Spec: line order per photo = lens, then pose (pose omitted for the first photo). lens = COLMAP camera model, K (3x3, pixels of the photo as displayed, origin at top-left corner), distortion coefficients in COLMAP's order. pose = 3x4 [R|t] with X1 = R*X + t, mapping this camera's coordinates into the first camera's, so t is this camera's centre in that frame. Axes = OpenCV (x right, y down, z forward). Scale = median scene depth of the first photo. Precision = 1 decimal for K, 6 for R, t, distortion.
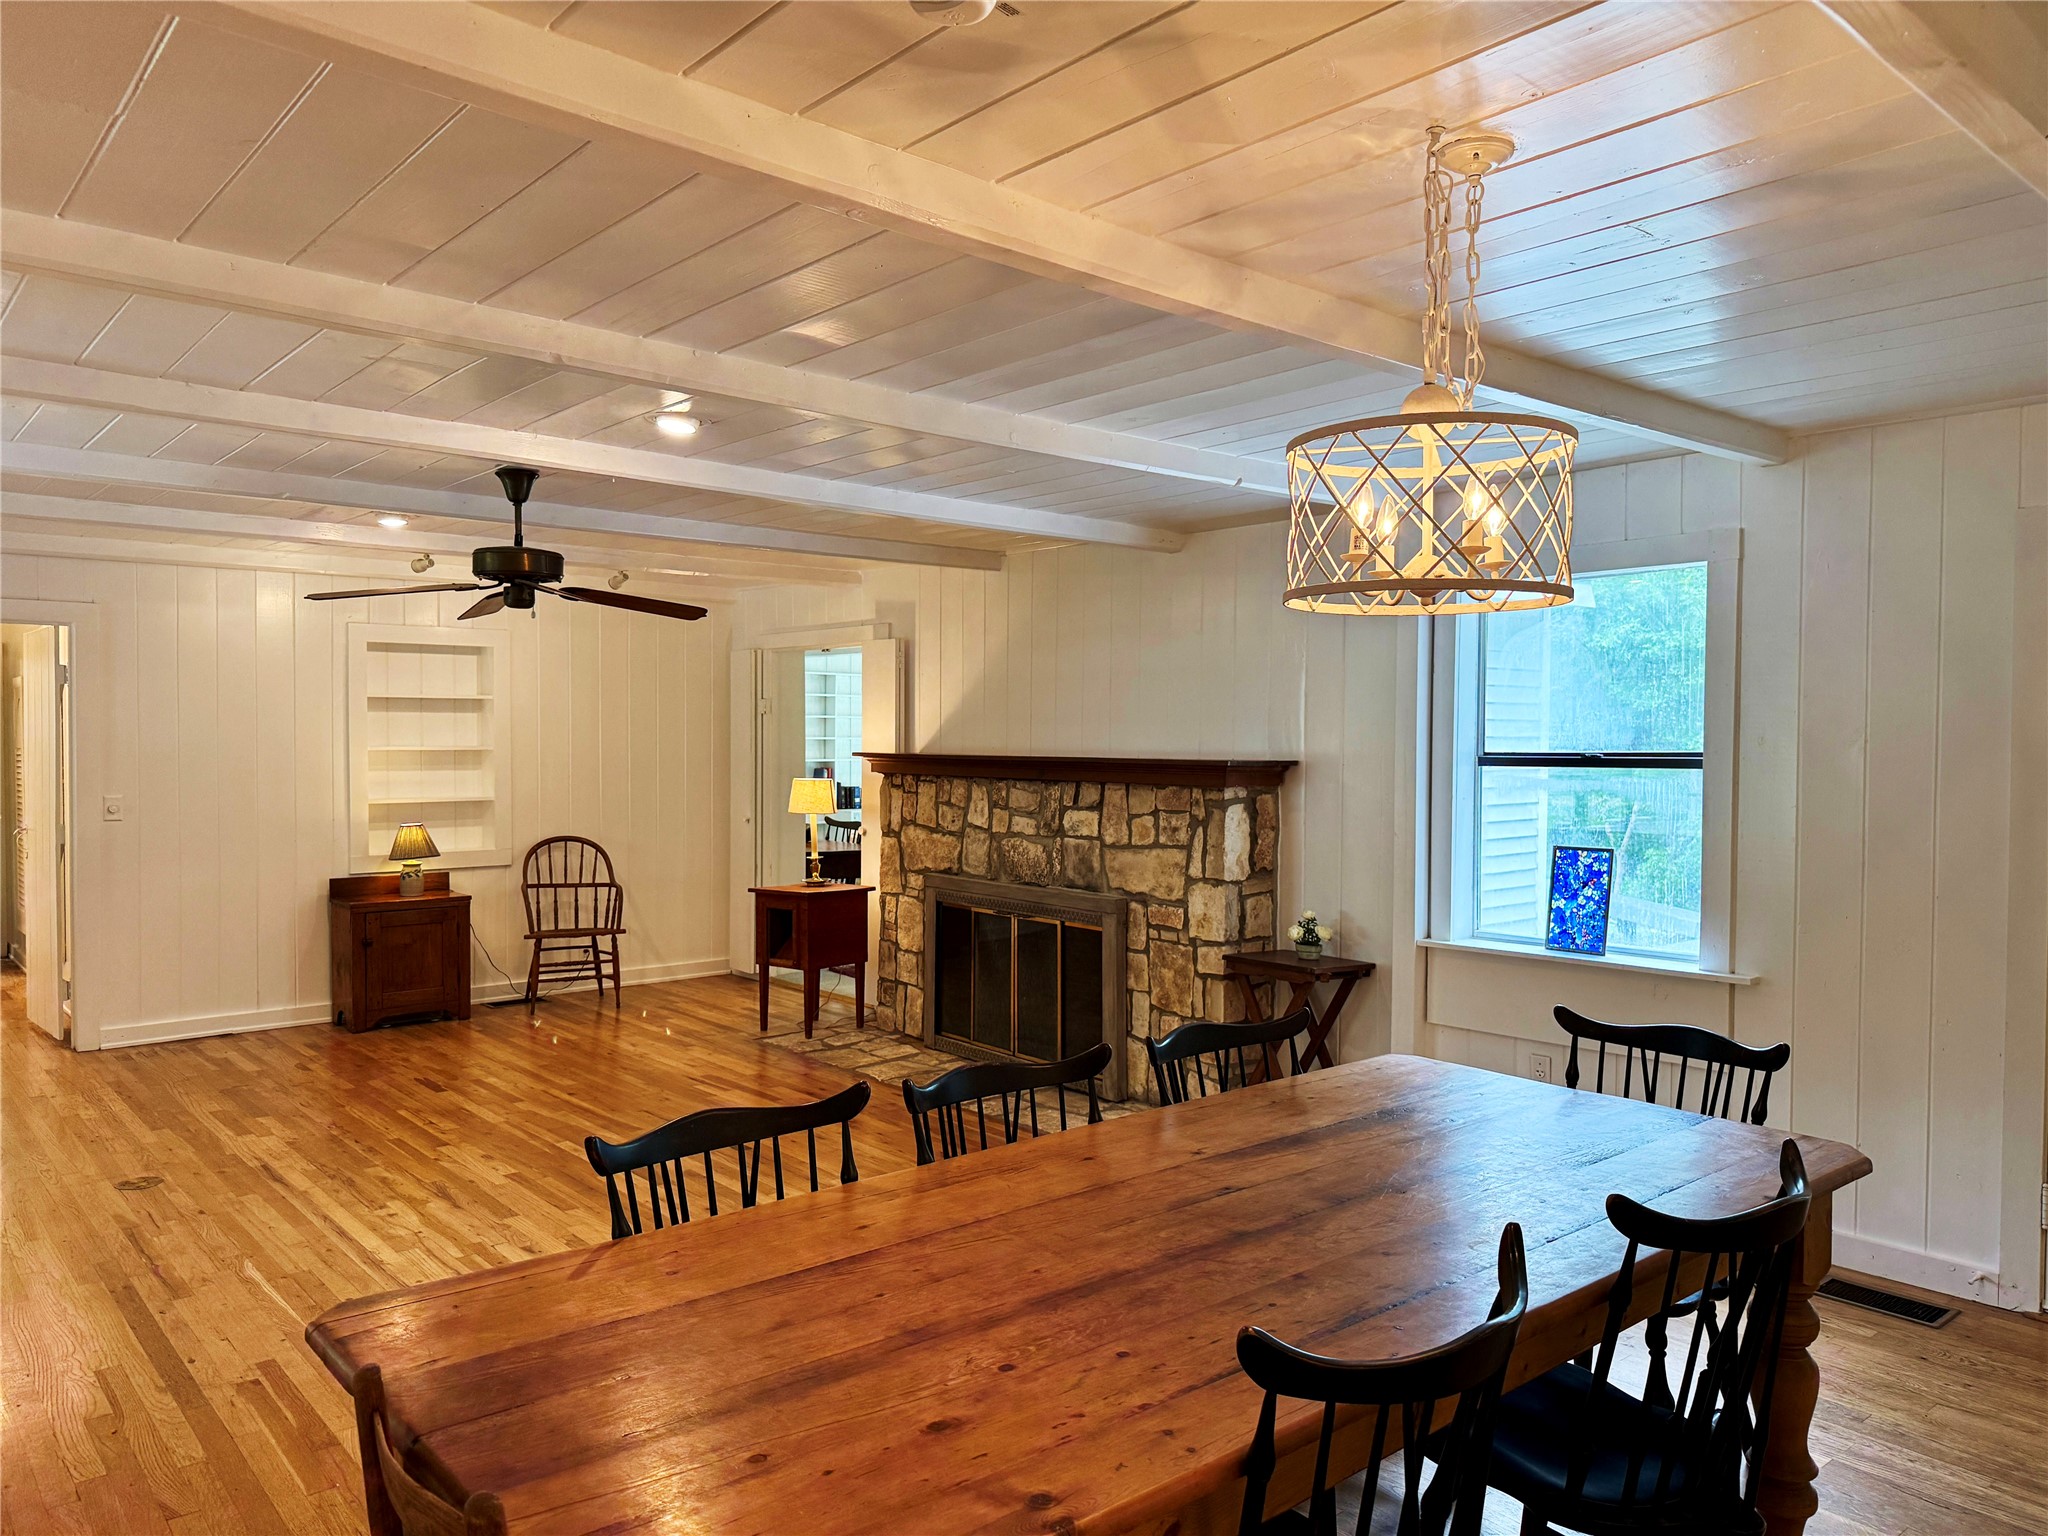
lens RADIAL K [[1452.7, 0, 1018.6], [0, 1452.7, 637.8], [0, 0, 1]] dist [0.048885, -0.004751]
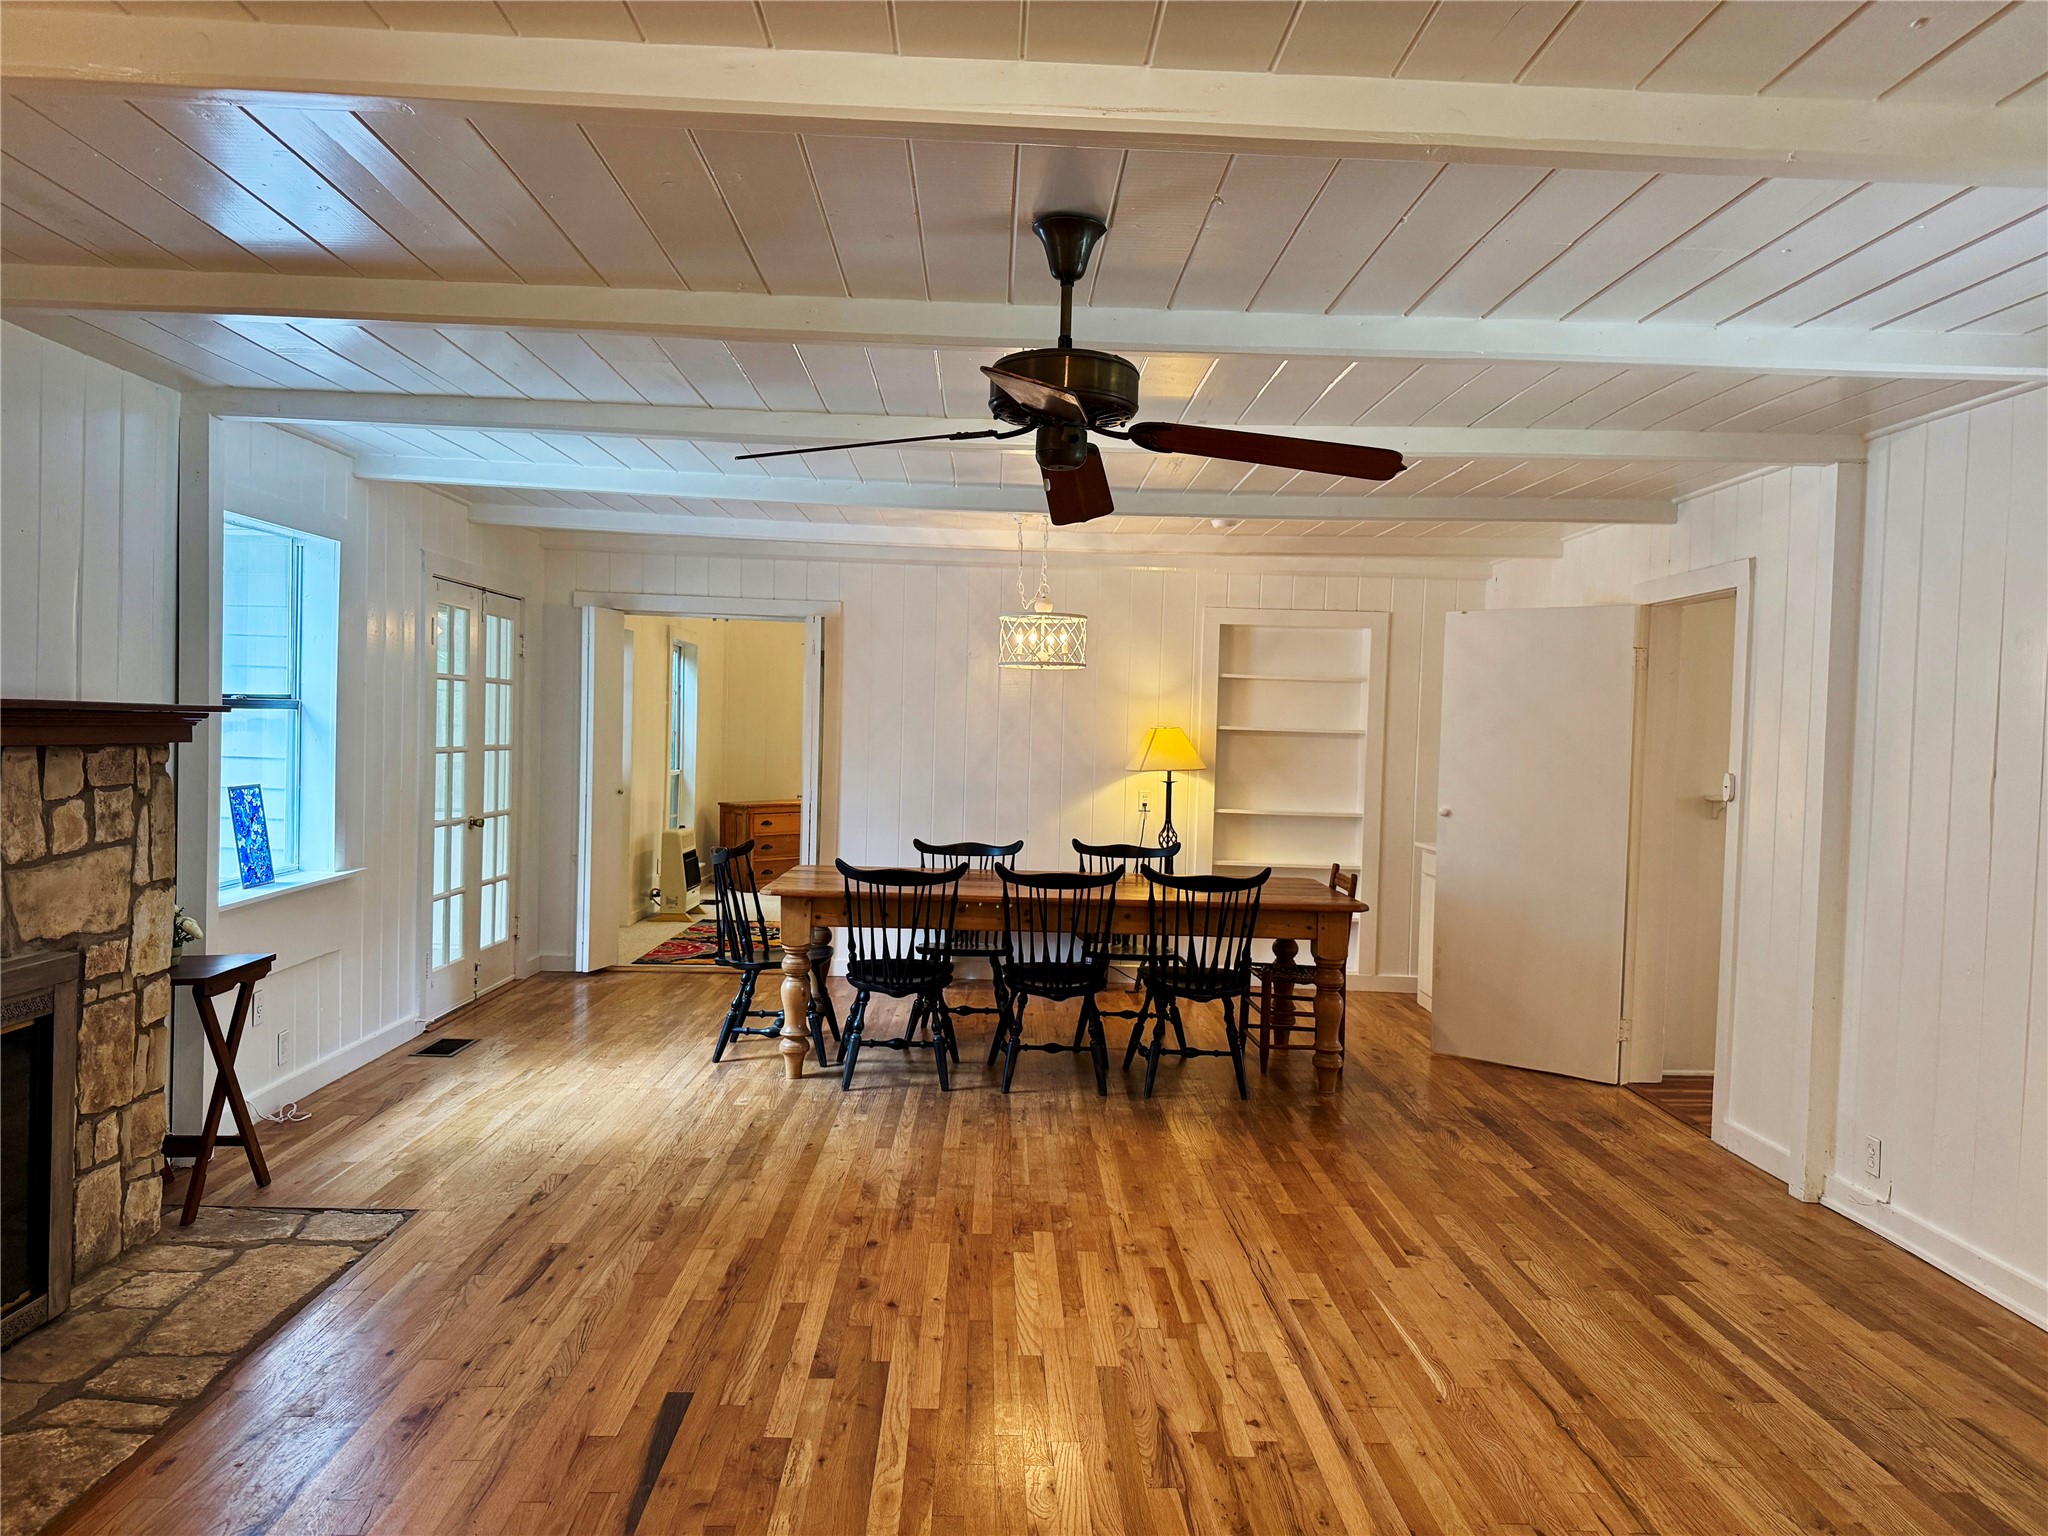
lens RADIAL K [[1441.6, 0, 1024.0], [0, 1441.6, 768.0], [0, 0, 1]] dist [0.108286, -0.134452]
pose [[-0.775947, -0.042390, 0.629372, -0.573899], [-0.071666, 0.997204, -0.021191, 0.095732], [-0.626714, -0.061548, -0.776815, 1.226269]]
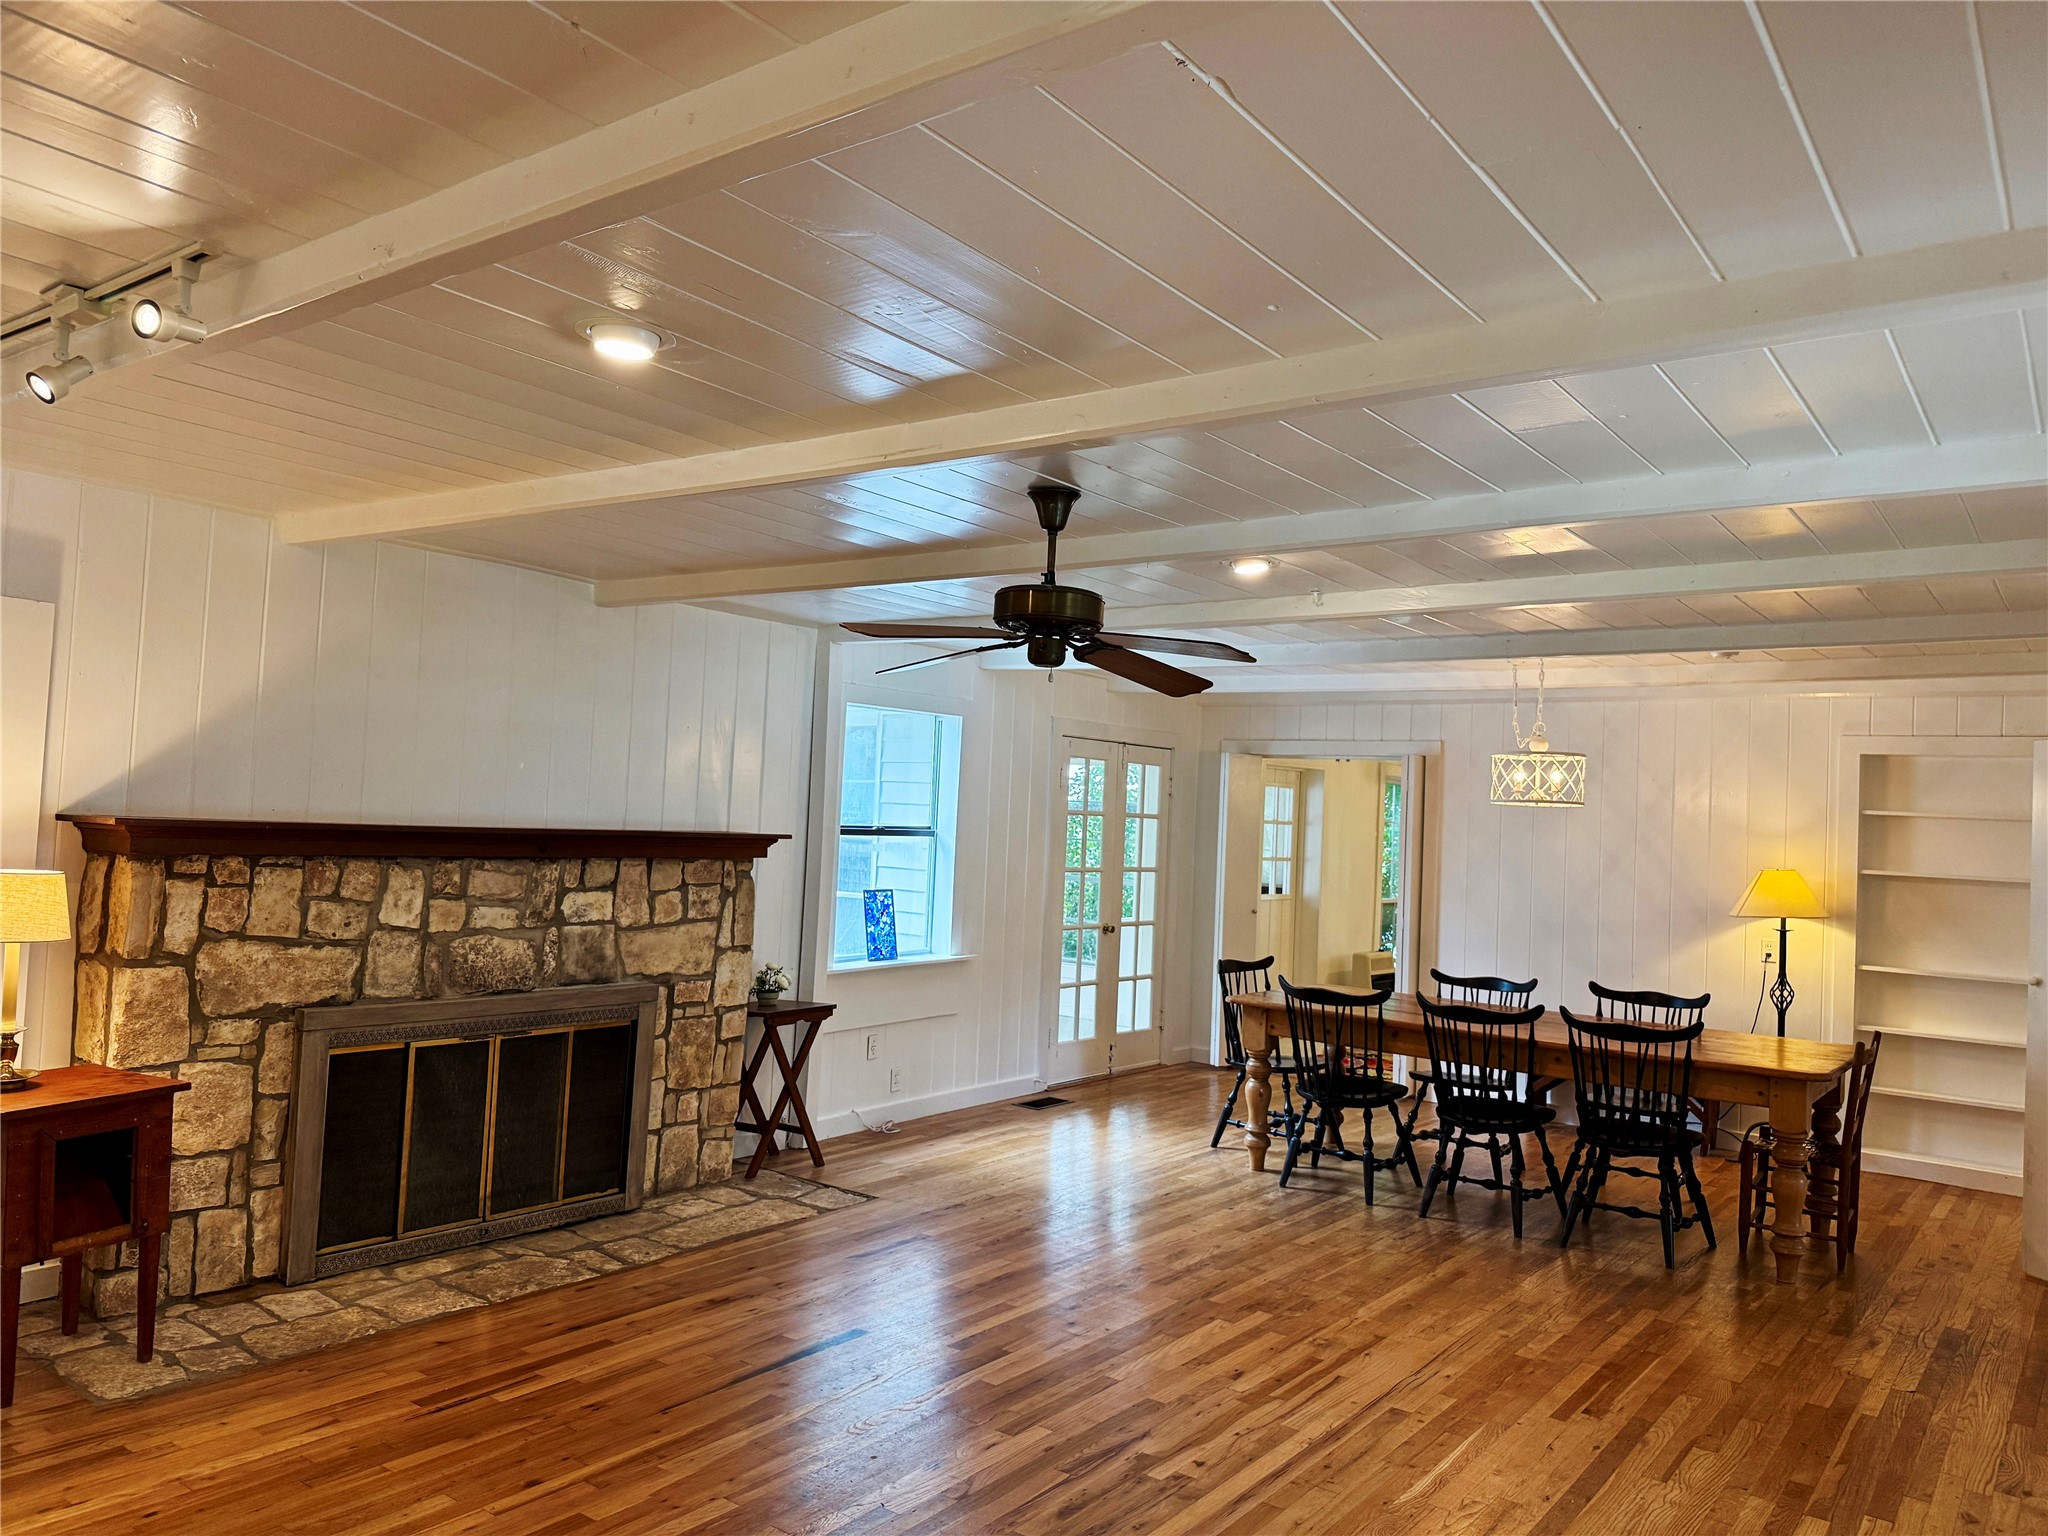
lens RADIAL K [[1441.6, 0, 1024.0], [0, 1441.6, 768.0], [0, 0, 1]] dist [0.108286, -0.134452]
pose [[-0.224095, 0.022306, 0.974312, -0.888483], [-0.108763, 0.992920, -0.047747, 0.063533], [-0.968479, -0.116669, -0.220082, 1.002588]]
